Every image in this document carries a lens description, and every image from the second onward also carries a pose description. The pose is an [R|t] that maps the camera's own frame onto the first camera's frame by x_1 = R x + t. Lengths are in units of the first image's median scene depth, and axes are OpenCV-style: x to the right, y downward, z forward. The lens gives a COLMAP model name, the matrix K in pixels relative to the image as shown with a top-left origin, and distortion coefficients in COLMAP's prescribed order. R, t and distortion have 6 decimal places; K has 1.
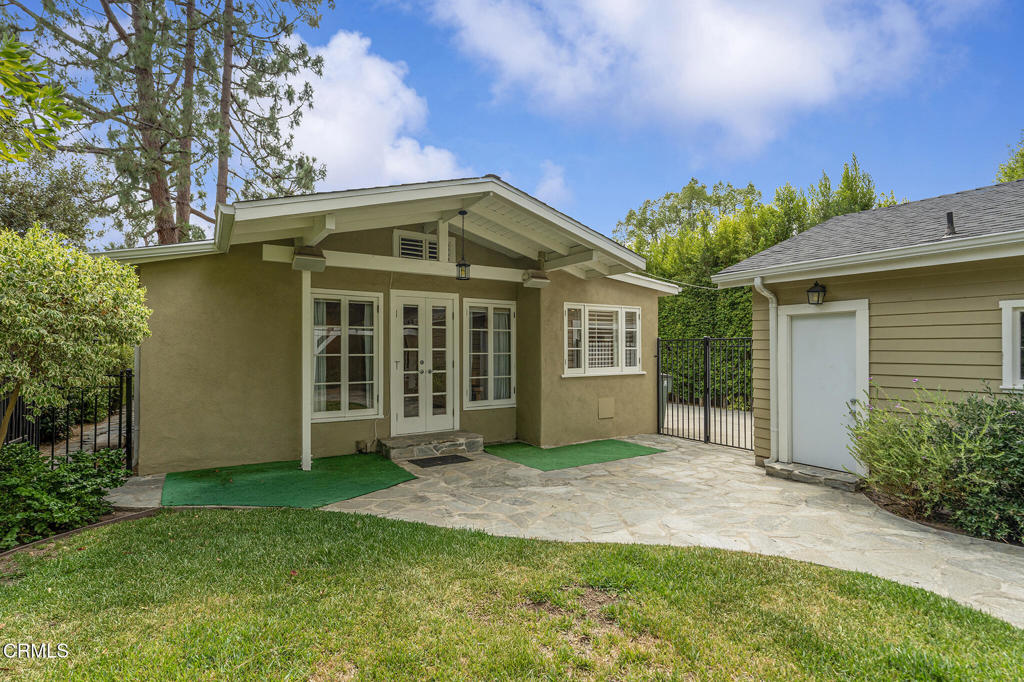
lens RADIAL K [[480.0, 0, 515.3], [0, 480.0, 346.6], [0, 0, 1]] dist [0.000319, -0.000143]
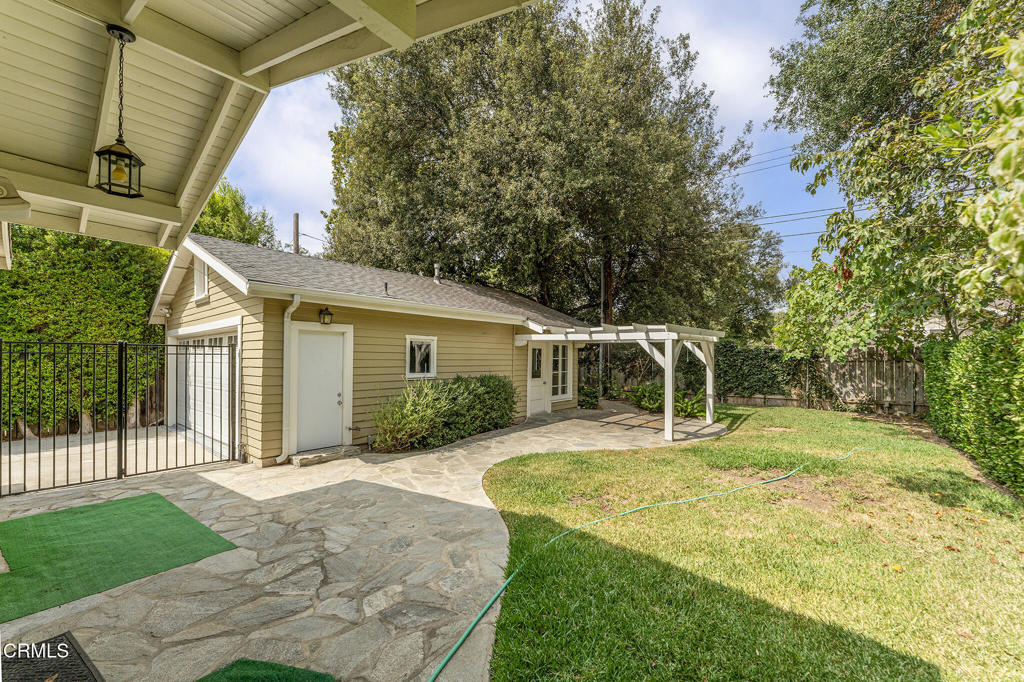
lens RADIAL K [[418.3, 0, 514.1], [0, 418.3, 350.8], [0, 0, 1]] dist [-0.001627, -0.000073]
pose [[-0.319349, 0.014809, 0.947521, -0.470217], [-0.014497, 0.999685, -0.020510, 0.001029], [-0.947526, -0.020286, -0.319034, 0.658966]]
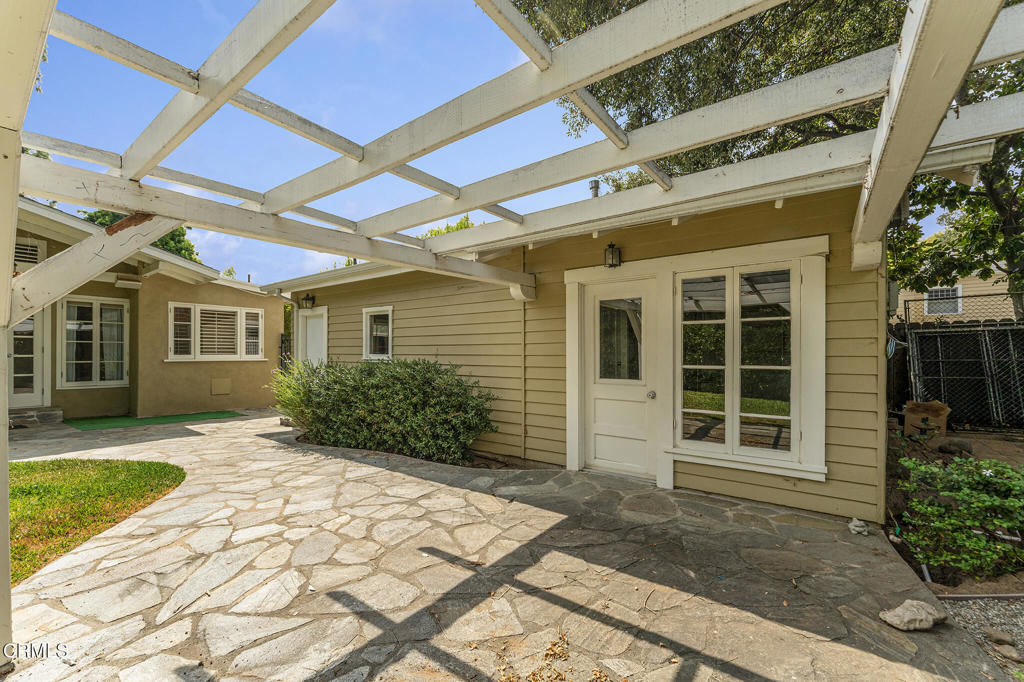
lens RADIAL K [[418.3, 0, 509.8], [0, 418.3, 349.1], [0, 0, 1]] dist [-0.001627, -0.000073]
pose [[0.938109, 0.009151, 0.346219, 0.570420], [-0.007539, 0.999954, -0.006000, 0.031695], [-0.346258, 0.003019, 0.938135, -0.336276]]
